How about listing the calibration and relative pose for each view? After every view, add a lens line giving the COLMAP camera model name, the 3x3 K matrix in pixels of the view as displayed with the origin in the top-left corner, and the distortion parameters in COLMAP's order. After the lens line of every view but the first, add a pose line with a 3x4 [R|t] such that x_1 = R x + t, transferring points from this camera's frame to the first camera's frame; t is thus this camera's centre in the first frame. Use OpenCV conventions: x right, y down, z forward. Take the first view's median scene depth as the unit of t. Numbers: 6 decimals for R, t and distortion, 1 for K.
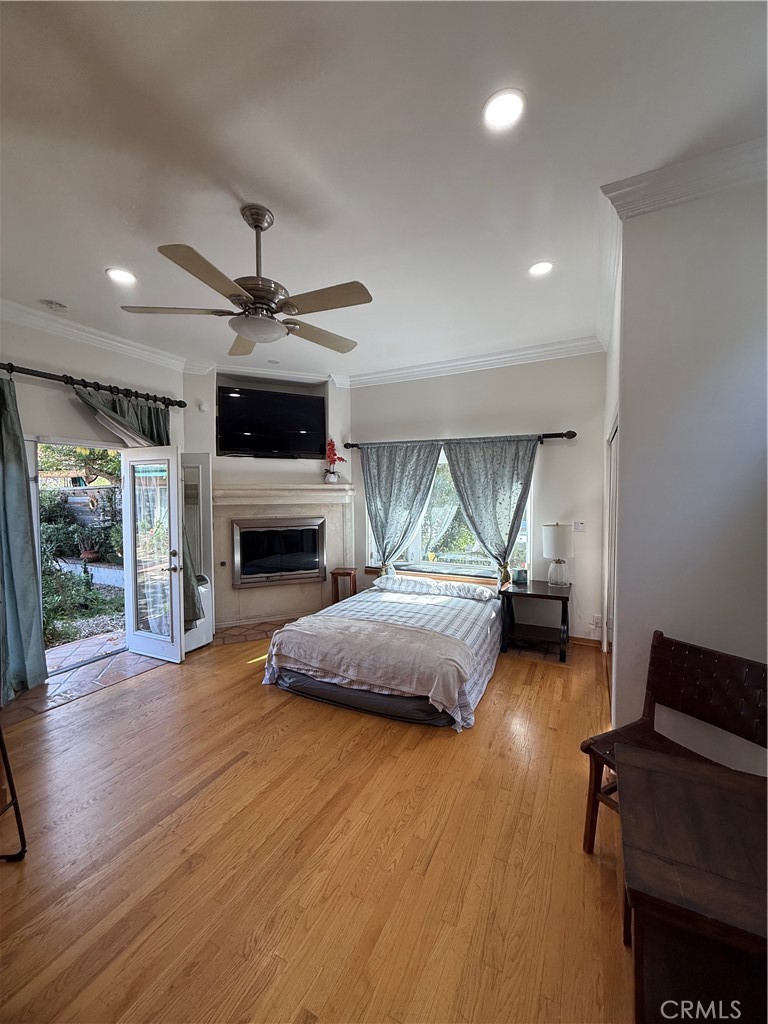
lens RADIAL K [[404.9, 0, 384.0], [0, 404.9, 512.0], [0, 0, 1]] dist [-0.001610, 0.000580]
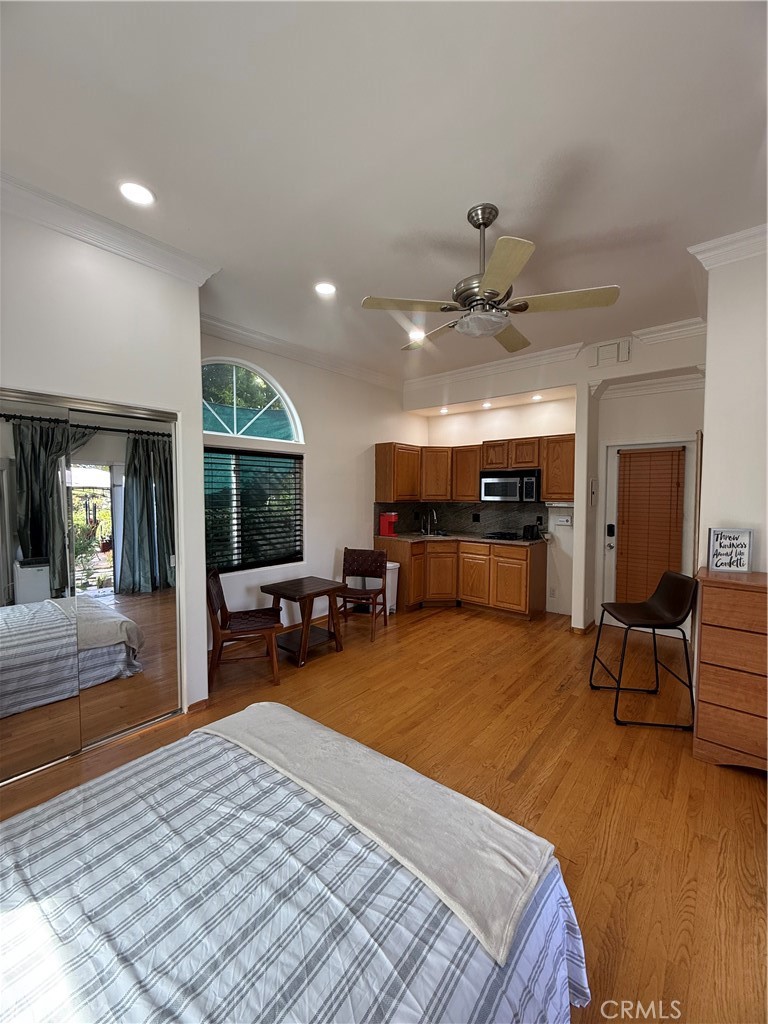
lens RADIAL K [[404.9, 0, 384.0], [0, 404.9, 512.0], [0, 0, 1]] dist [-0.001610, 0.000580]
pose [[-0.974594, -0.004970, 0.223924, -0.174335], [0.014638, 0.996203, 0.085821, -0.044964], [-0.223501, 0.086919, -0.970821, 1.215279]]
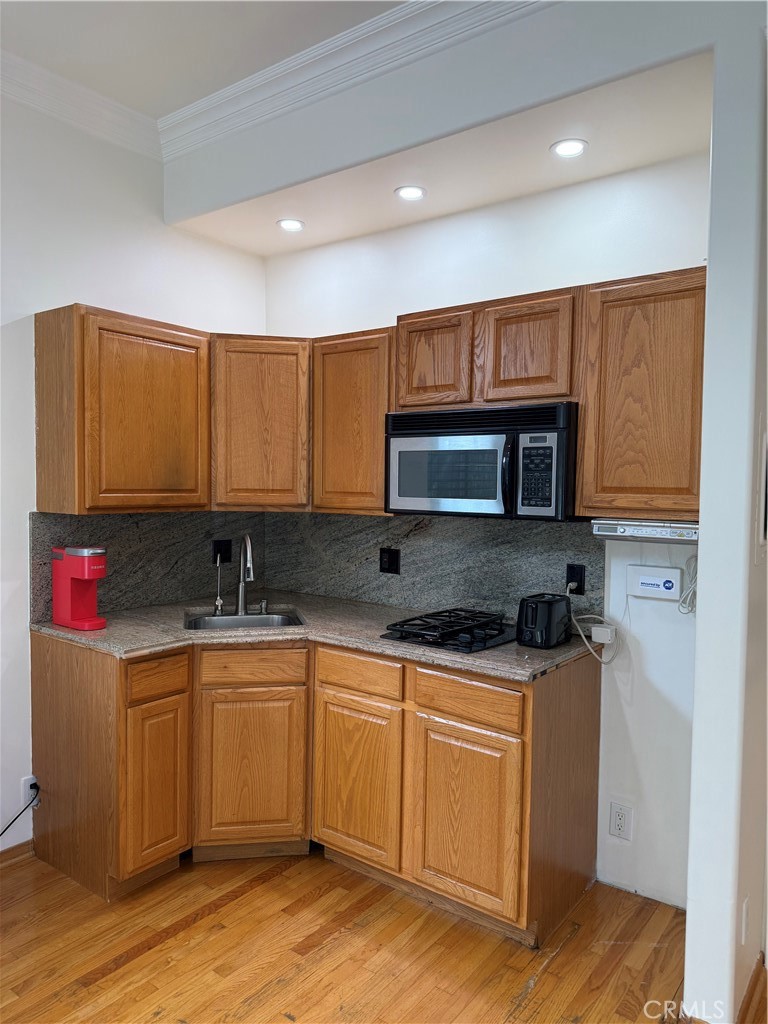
lens RADIAL K [[727.1, 0, 376.9], [0, 727.1, 514.4], [0, 0, 1]] dist [0.092868, -0.119444]
pose [[-0.985625, -0.013569, 0.168399, -0.307405], [0.000679, 0.996443, 0.084264, -0.018591], [-0.168944, 0.083167, -0.982111, 0.520605]]
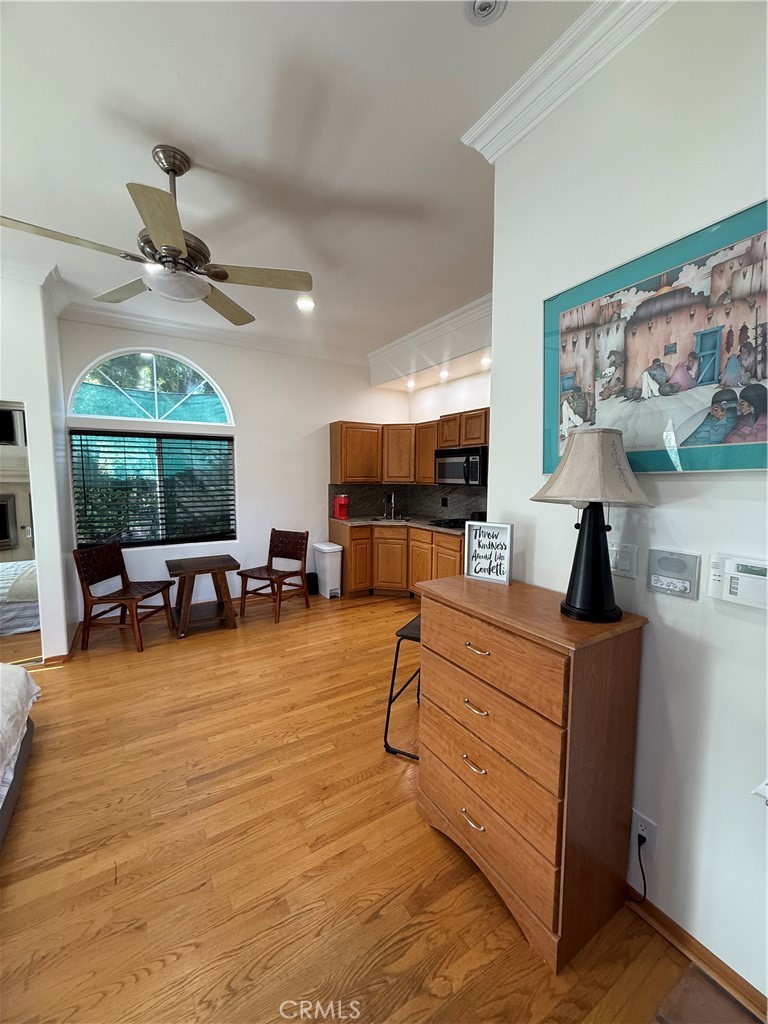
lens RADIAL K [[404.9, 0, 384.0], [0, 404.9, 512.0], [0, 0, 1]] dist [-0.001610, 0.000580]
pose [[-0.861604, -0.043322, 0.505728, -0.700511], [0.023060, 0.991981, 0.124262, -0.029149], [-0.507056, 0.118727, -0.853697, 0.933712]]
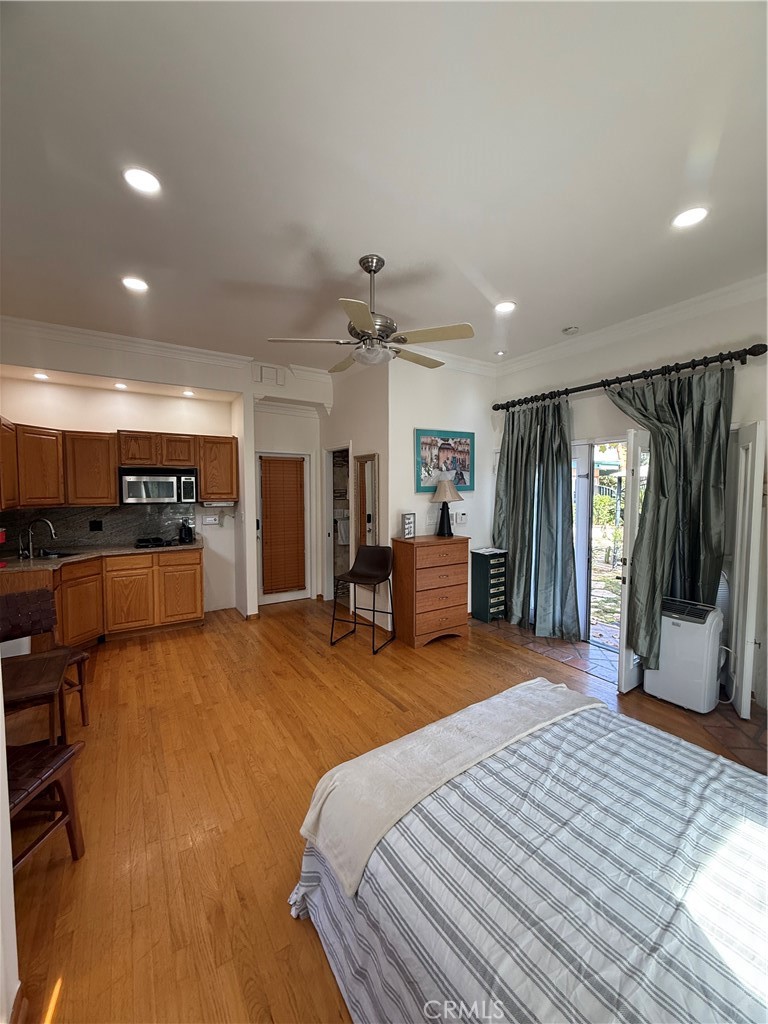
lens RADIAL K [[404.9, 0, 384.0], [0, 404.9, 512.0], [0, 0, 1]] dist [-0.001610, 0.000580]
pose [[-0.503016, 0.059080, -0.862255, 0.437393], [-0.029460, 0.995909, 0.085424, -0.053595], [0.863775, 0.068372, -0.499218, 0.972647]]
